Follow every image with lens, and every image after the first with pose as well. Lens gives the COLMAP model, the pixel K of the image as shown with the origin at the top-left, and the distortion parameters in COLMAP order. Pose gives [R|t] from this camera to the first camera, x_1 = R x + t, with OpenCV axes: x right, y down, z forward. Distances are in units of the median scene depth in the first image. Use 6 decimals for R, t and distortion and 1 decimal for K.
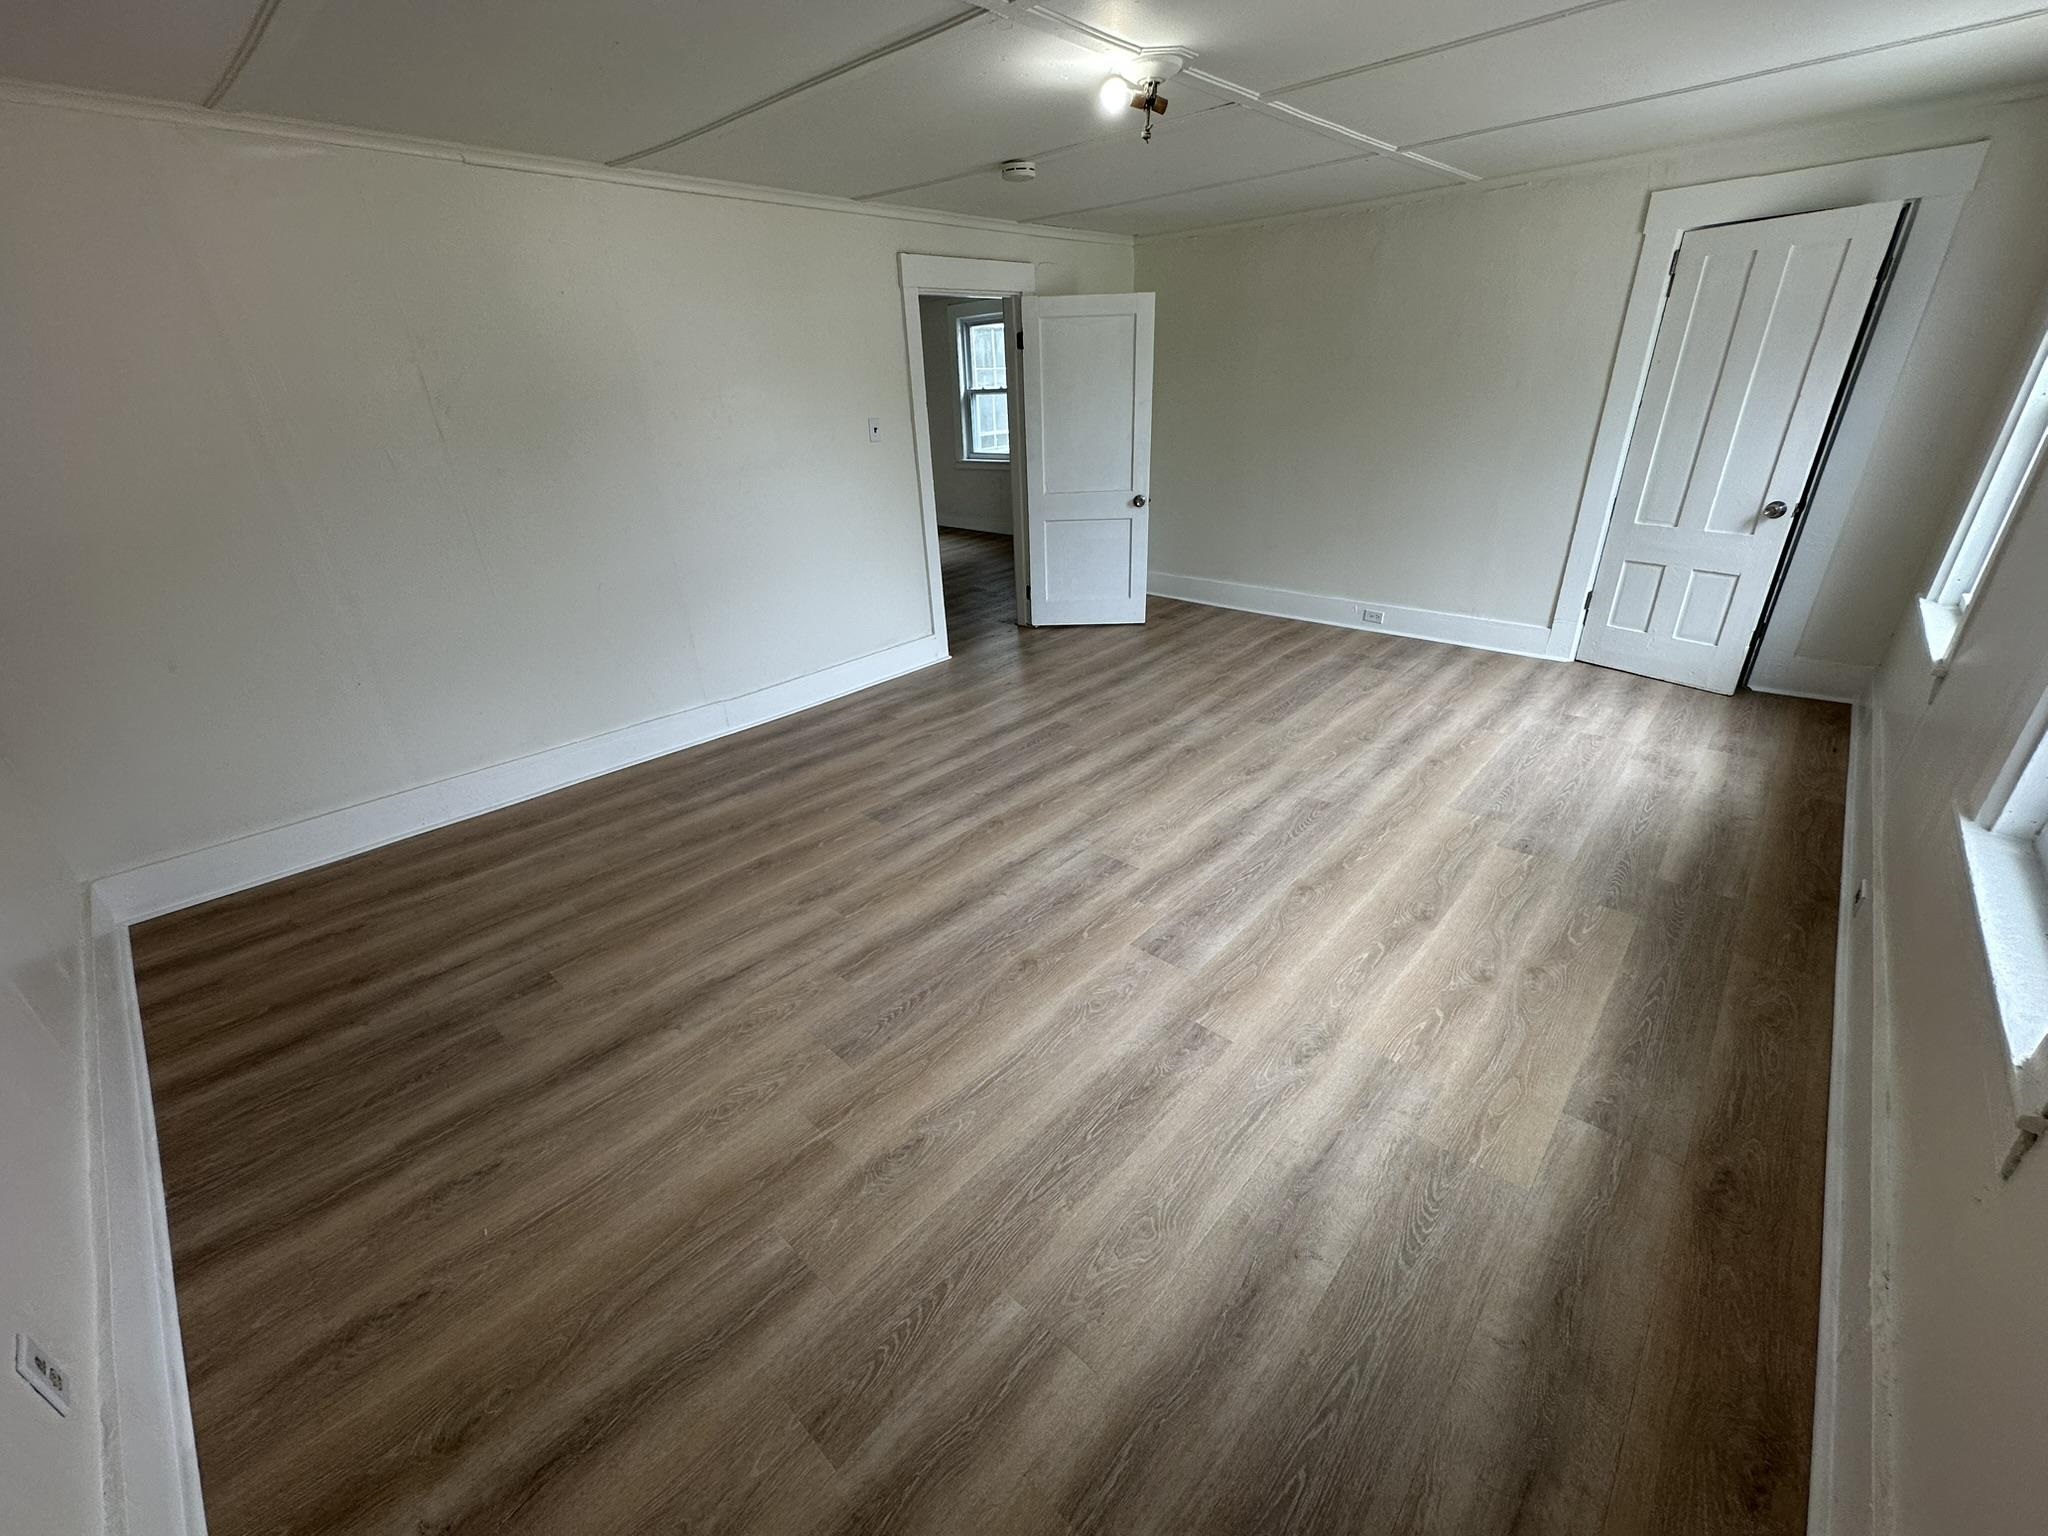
lens RADIAL K [[813.3, 0, 1020.9], [0, 813.3, 771.2], [0, 0, 1]] dist [-0.000567, 0.000349]
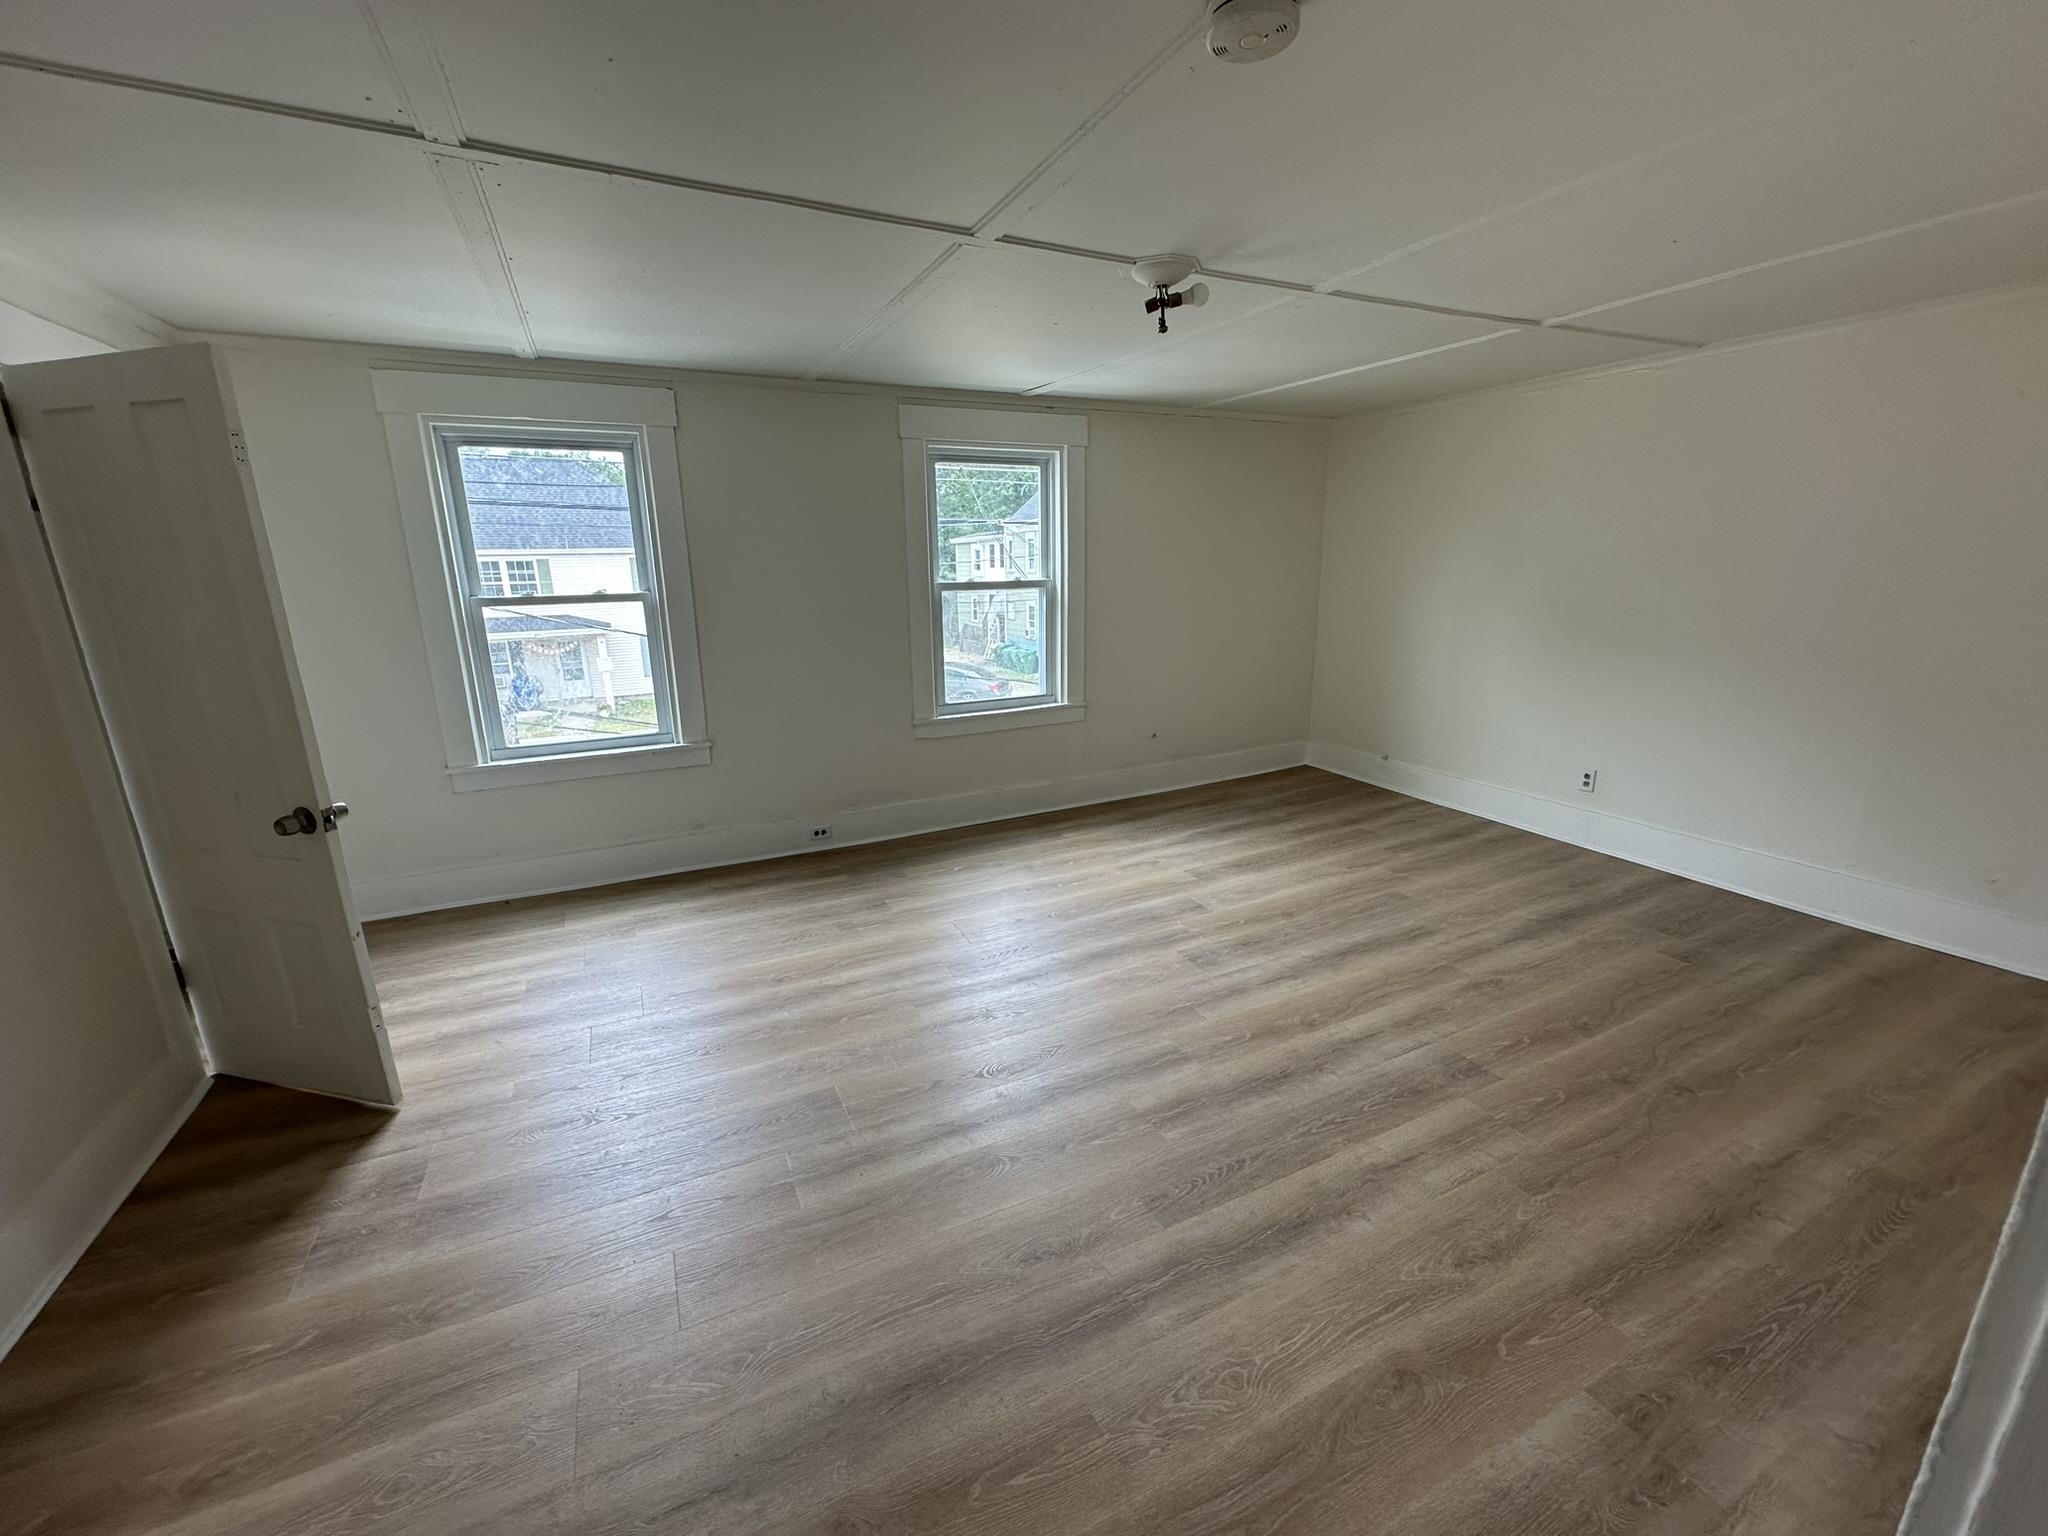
lens RADIAL K [[813.3, 0, 1034.8], [0, 813.3, 751.9], [0, 0, 1]] dist [-0.000567, 0.000349]
pose [[-0.935226, -0.027542, 0.352978, -0.061350], [0.202058, 0.777148, 0.595998, -0.804700], [-0.290731, 0.628715, -0.721244, 1.682069]]
